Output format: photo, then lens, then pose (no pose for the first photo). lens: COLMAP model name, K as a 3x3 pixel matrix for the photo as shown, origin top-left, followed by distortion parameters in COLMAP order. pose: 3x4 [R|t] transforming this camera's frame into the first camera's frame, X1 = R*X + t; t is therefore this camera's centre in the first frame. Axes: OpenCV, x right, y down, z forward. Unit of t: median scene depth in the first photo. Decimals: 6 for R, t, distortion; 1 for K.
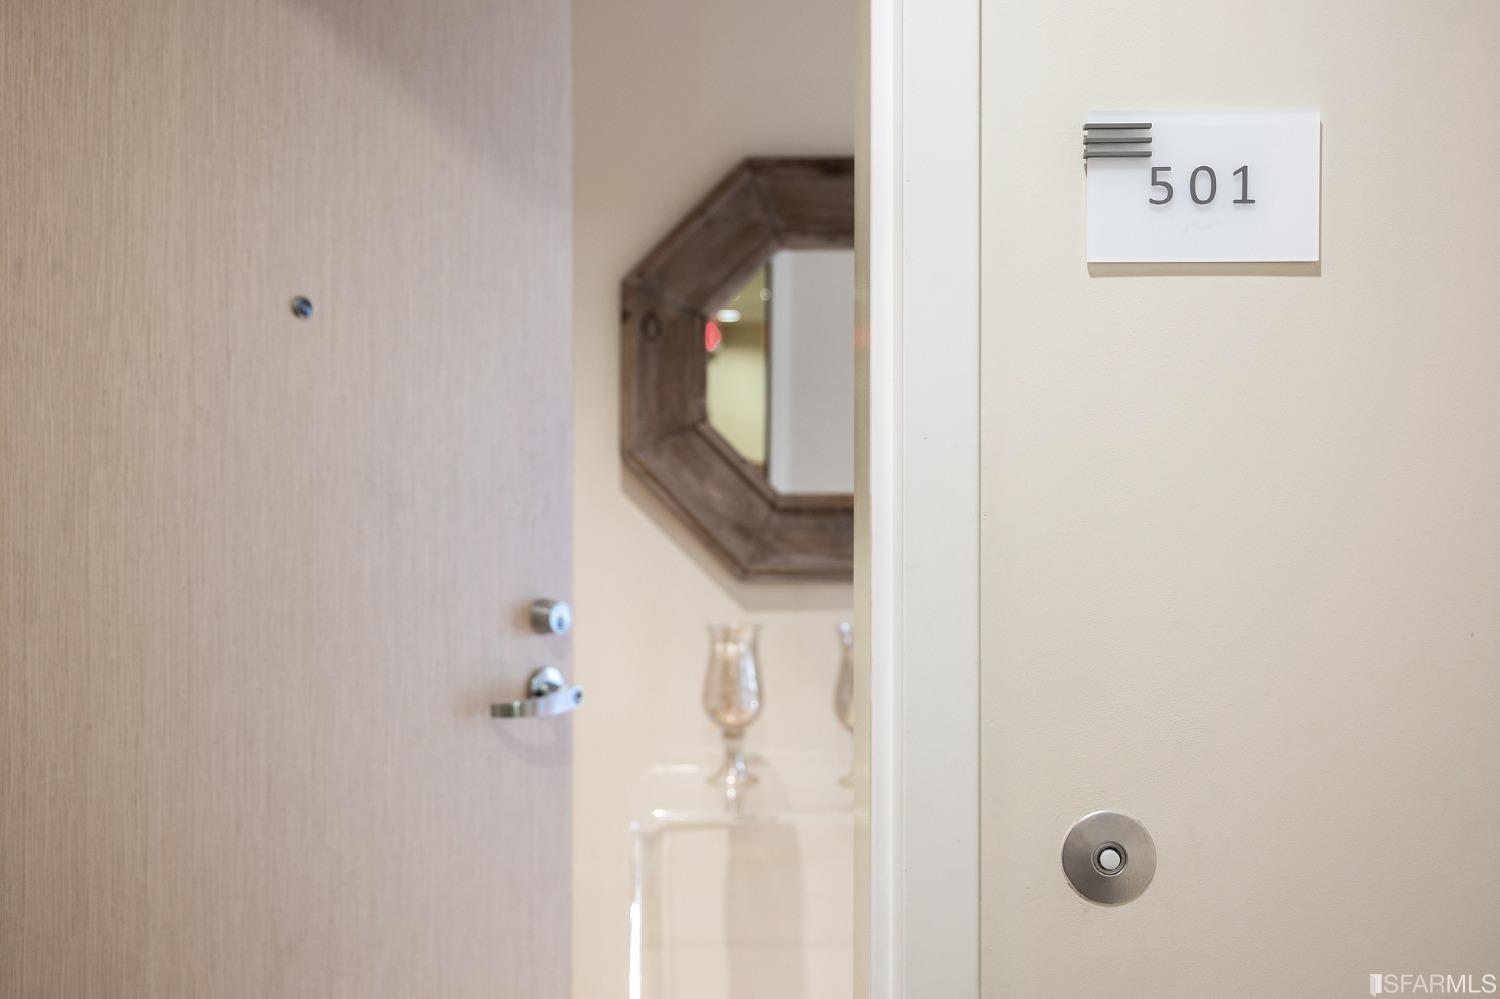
lens RADIAL K [[1260.5, 0, 748.8], [0, 1260.5, 501.4], [0, 0, 1]] dist [-0.007933, -0.000321]
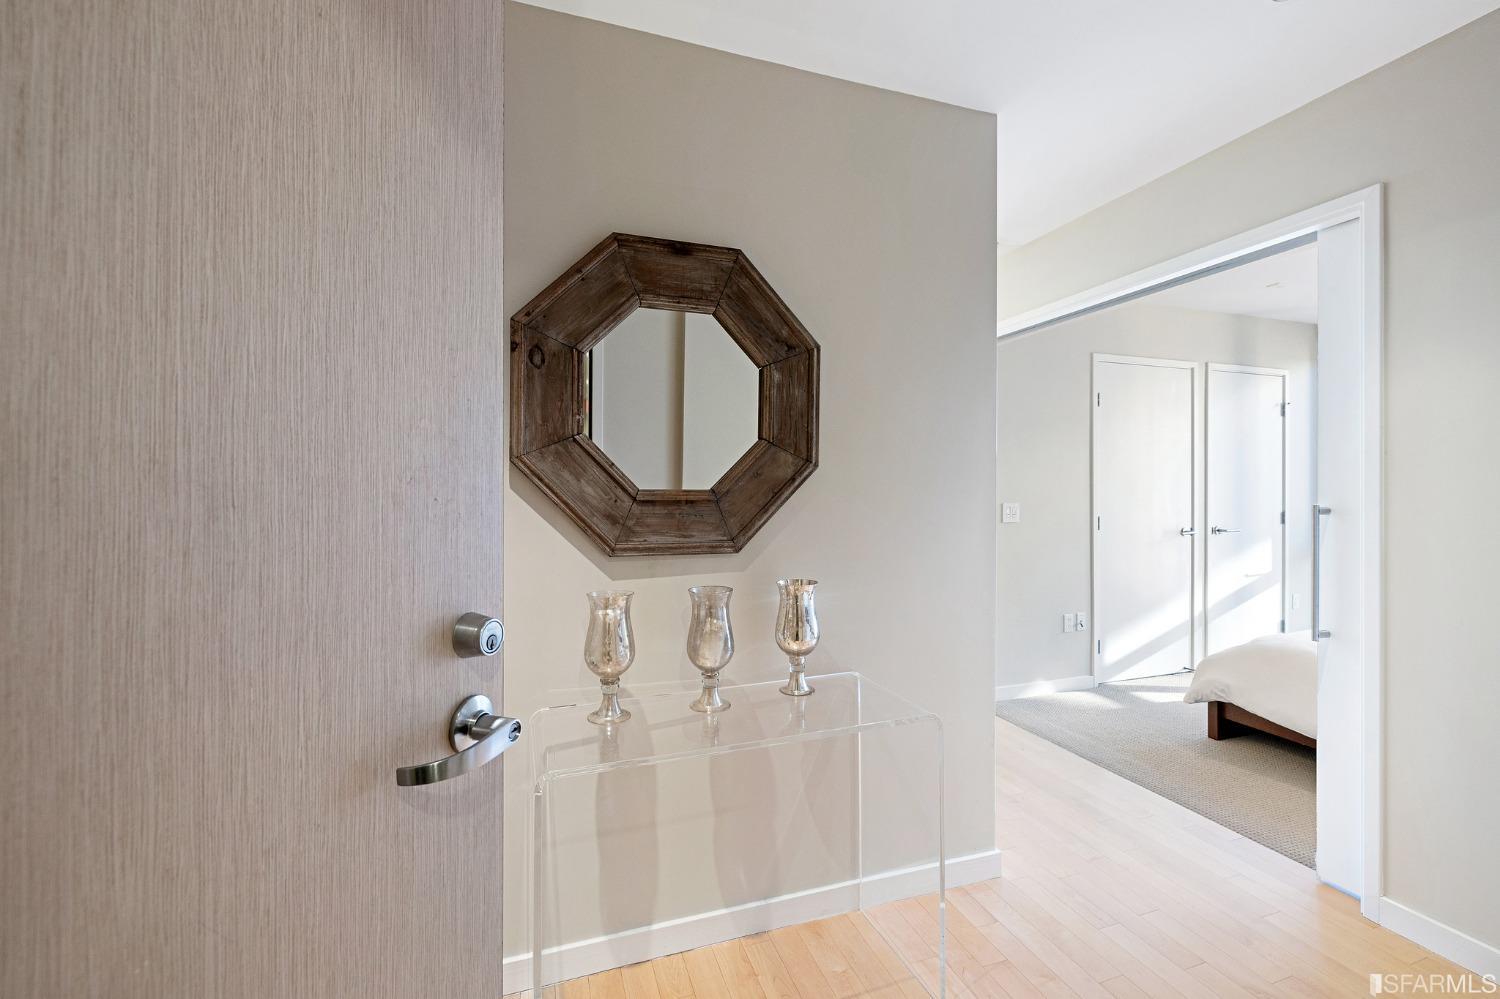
lens RADIAL K [[623.9, 0, 749.7], [0, 623.9, 490.3], [0, 0, 1]] dist [-0.002030, -0.000395]
pose [[0.947764, 0.000936, 0.318972, -0.074933], [0.002084, 0.999956, -0.009127, 0.000694], [-0.318967, 0.009315, 0.947720, 0.347851]]
